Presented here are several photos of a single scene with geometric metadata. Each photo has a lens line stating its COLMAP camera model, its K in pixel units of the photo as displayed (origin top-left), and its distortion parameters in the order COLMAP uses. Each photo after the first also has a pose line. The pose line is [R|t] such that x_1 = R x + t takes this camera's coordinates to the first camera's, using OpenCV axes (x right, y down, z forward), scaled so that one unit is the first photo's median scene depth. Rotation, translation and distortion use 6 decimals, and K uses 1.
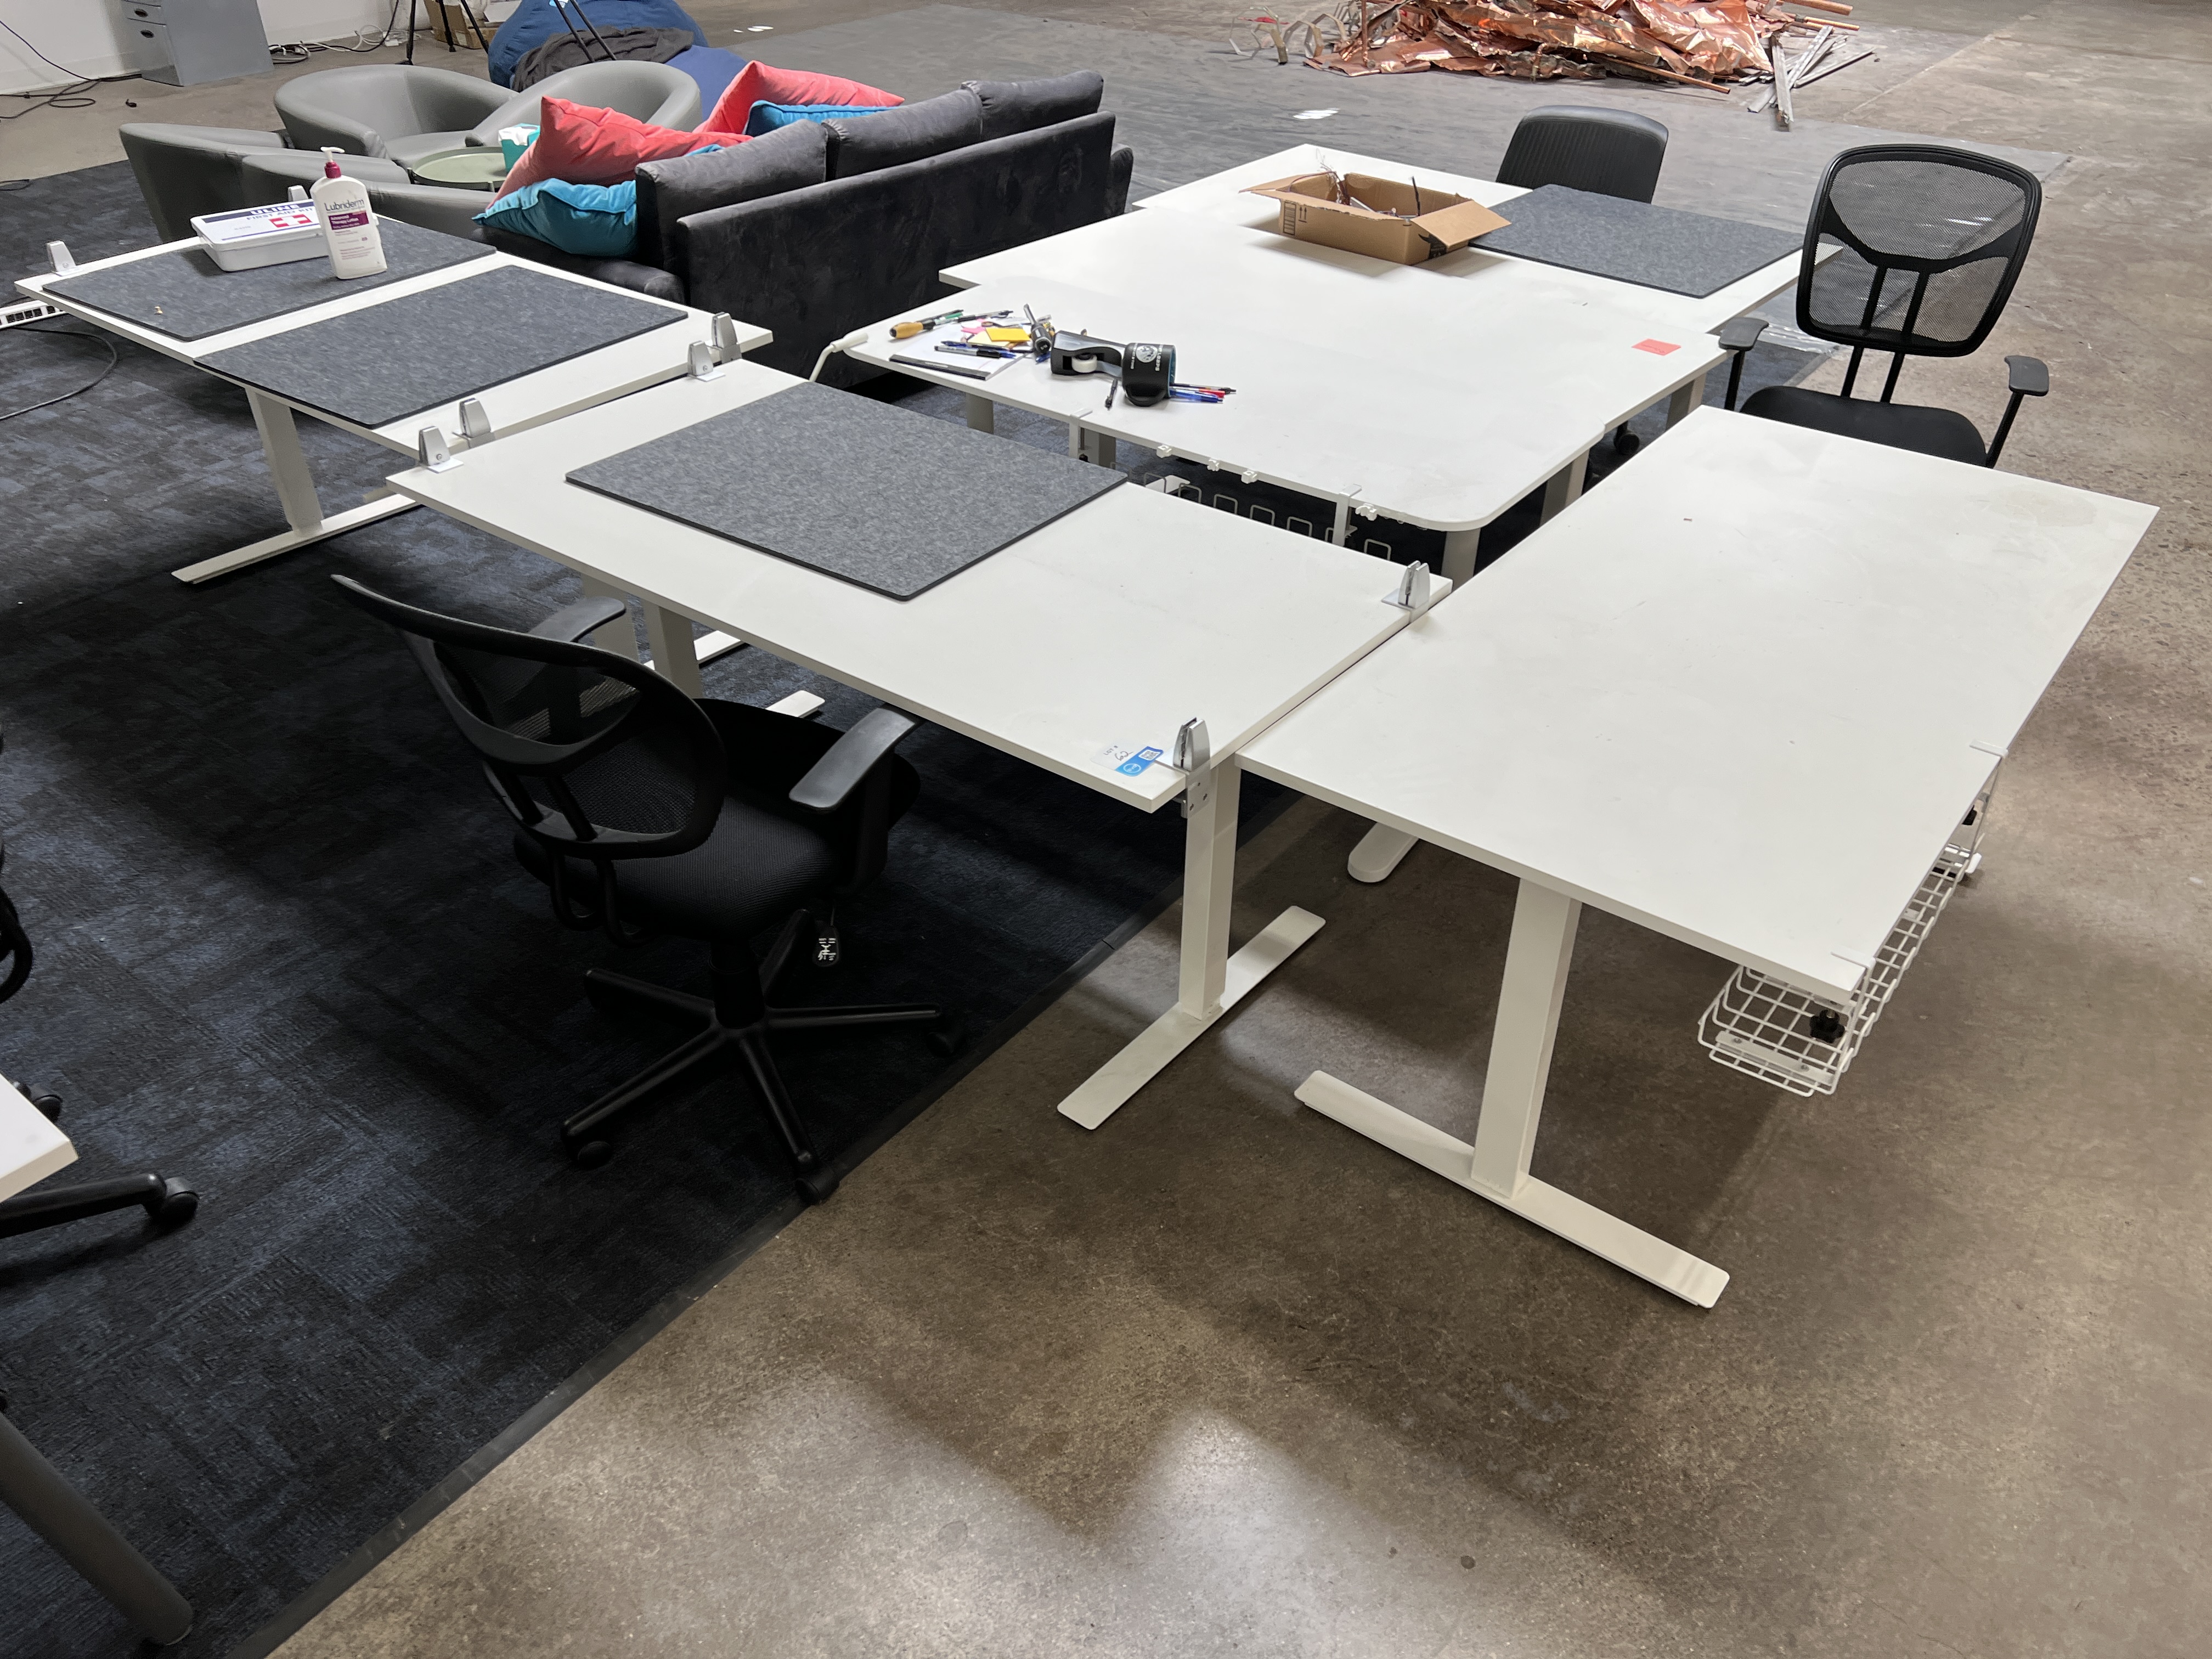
lens RADIAL K [[1658.8, 0, 1106.0], [0, 1658.8, 829.5], [0, 0, 1]] dist [0.069618, -0.069866]
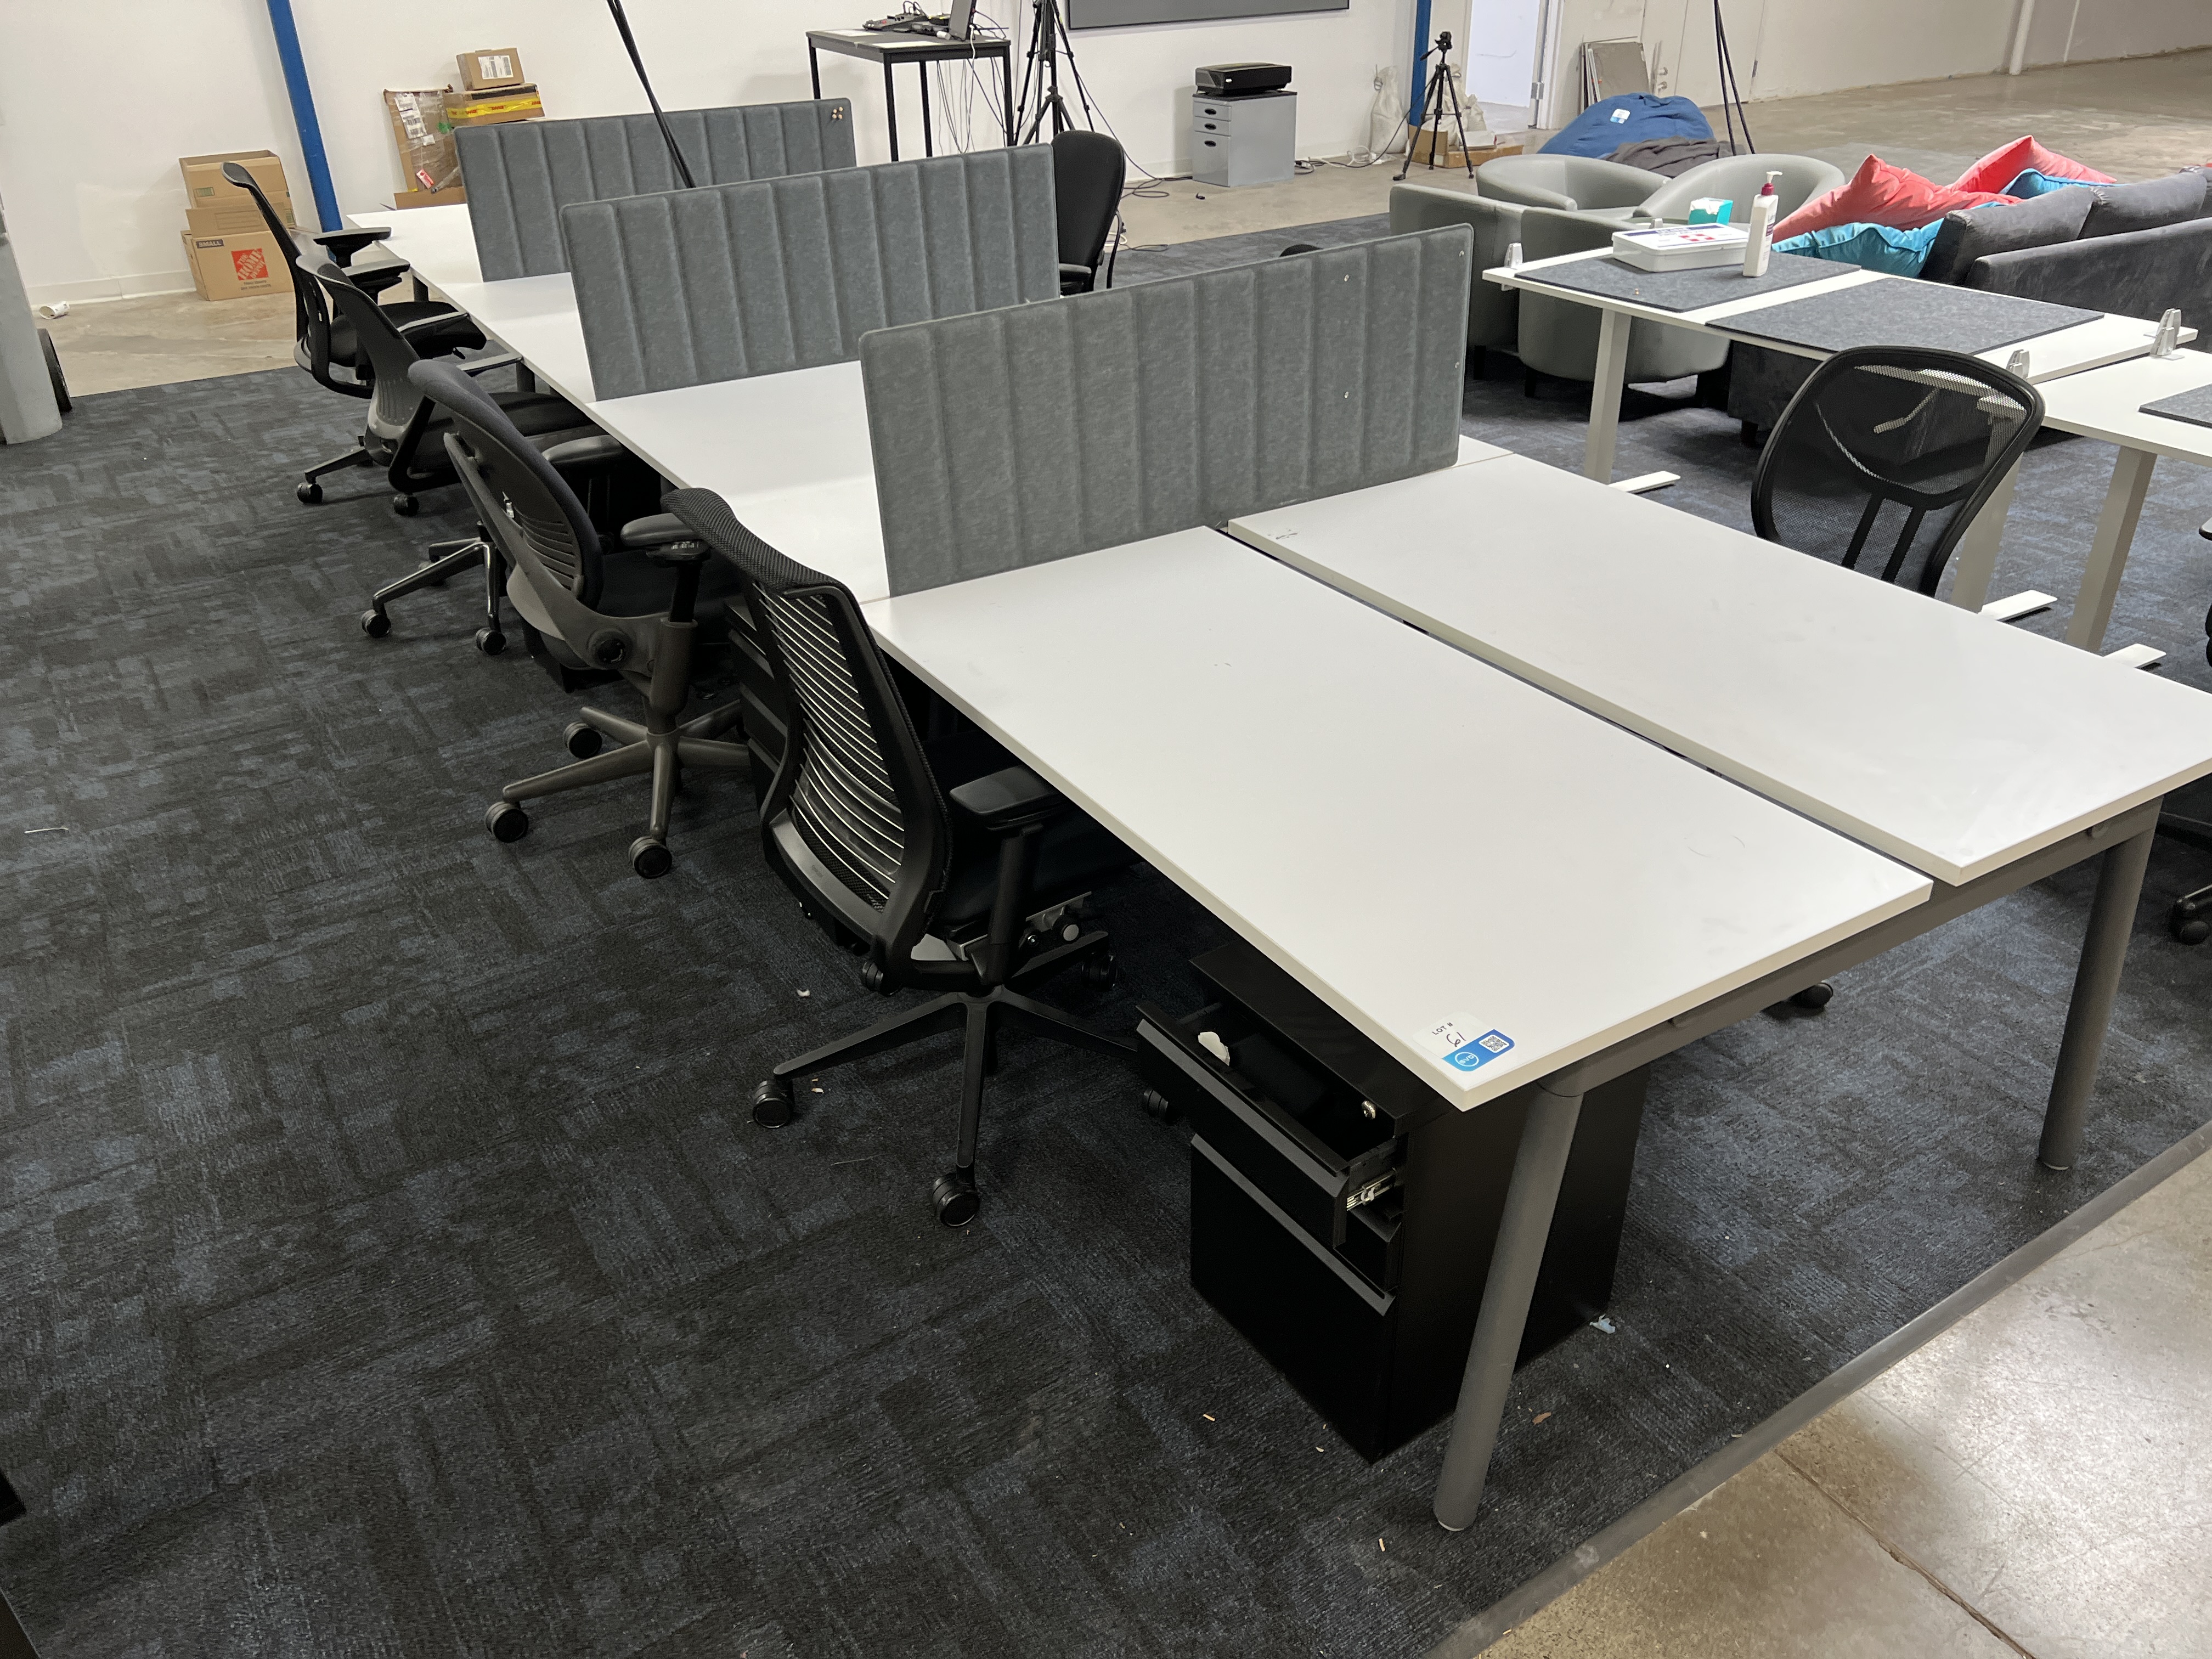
lens RADIAL K [[1658.8, 0, 1106.0], [0, 1658.8, 829.5], [0, 0, 1]] dist [0.069618, -0.069866]
pose [[0.938562, 0.158478, -0.306572, -0.370426], [-0.184441, 0.981162, -0.057462, 0.182578], [0.291691, 0.110477, 0.950111, -0.212064]]
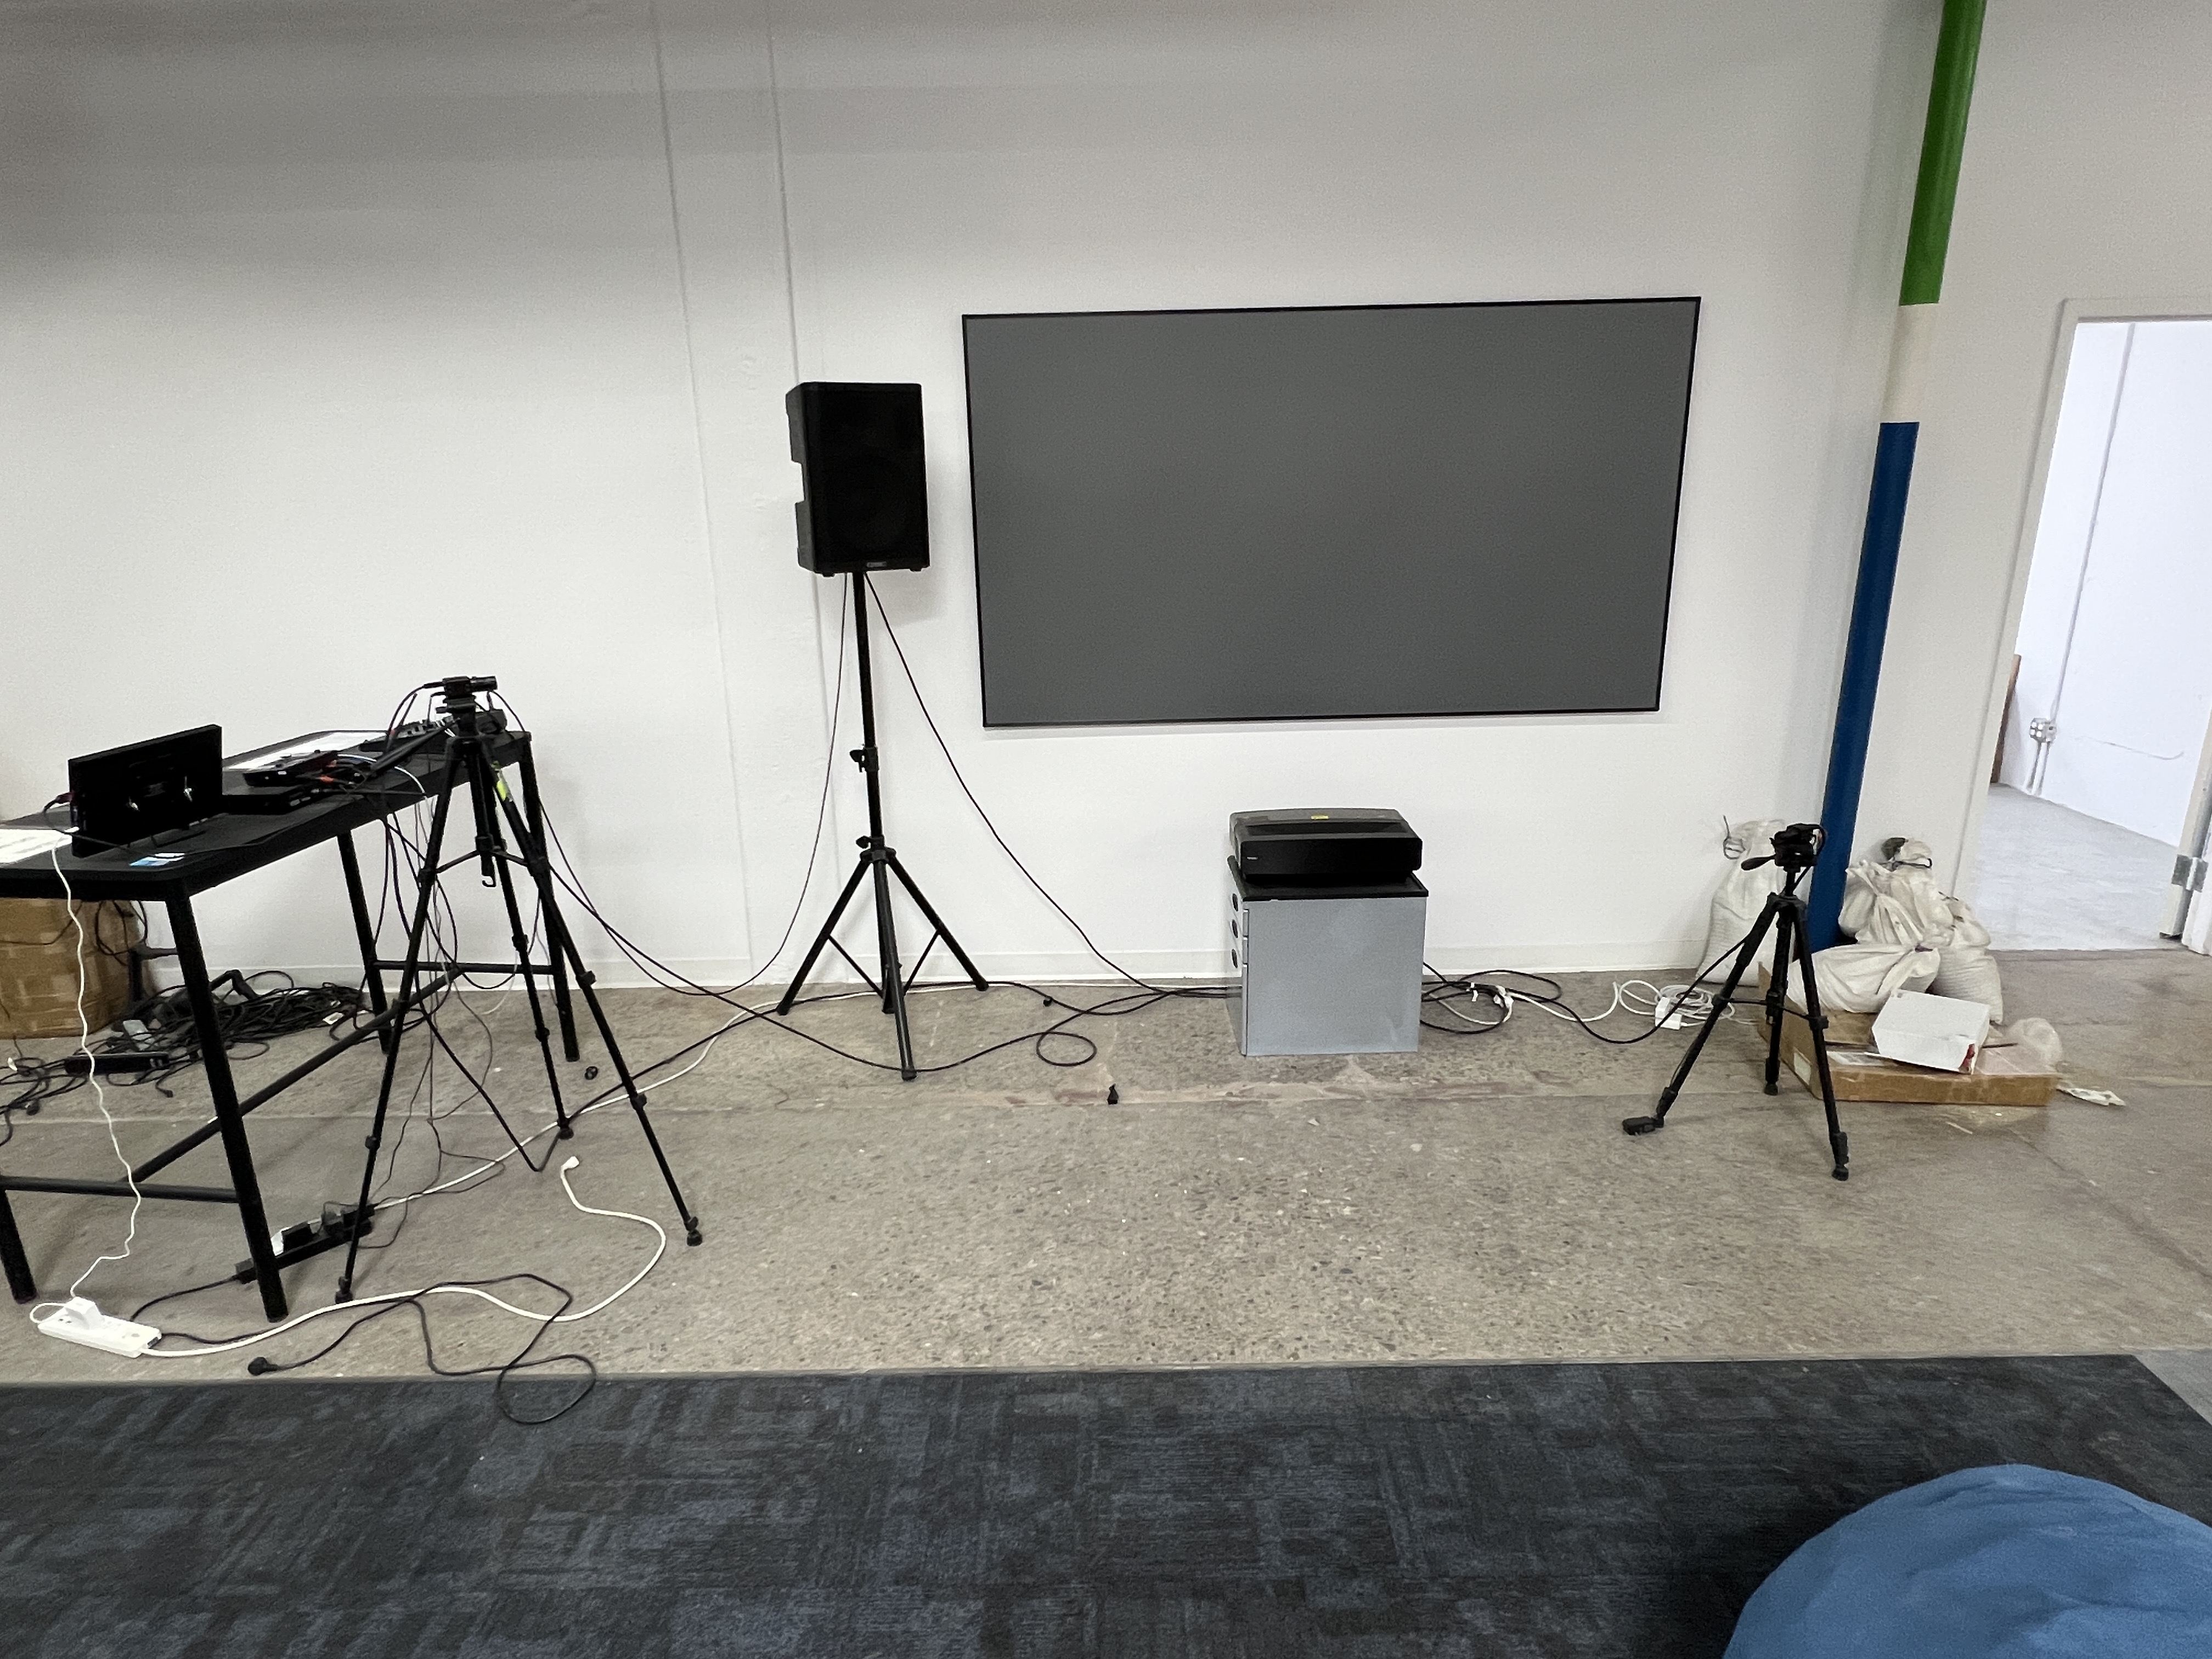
lens RADIAL K [[1229.1, 0, 1106.0], [0, 1229.1, 829.5], [0, 0, 1]] dist [0.000458, 0.000119]
pose [[0.607439, 0.217244, -0.764083, -0.532413], [-0.448457, 0.887719, -0.104122, -0.868683], [0.655671, 0.405906, 0.636660, 1.320720]]
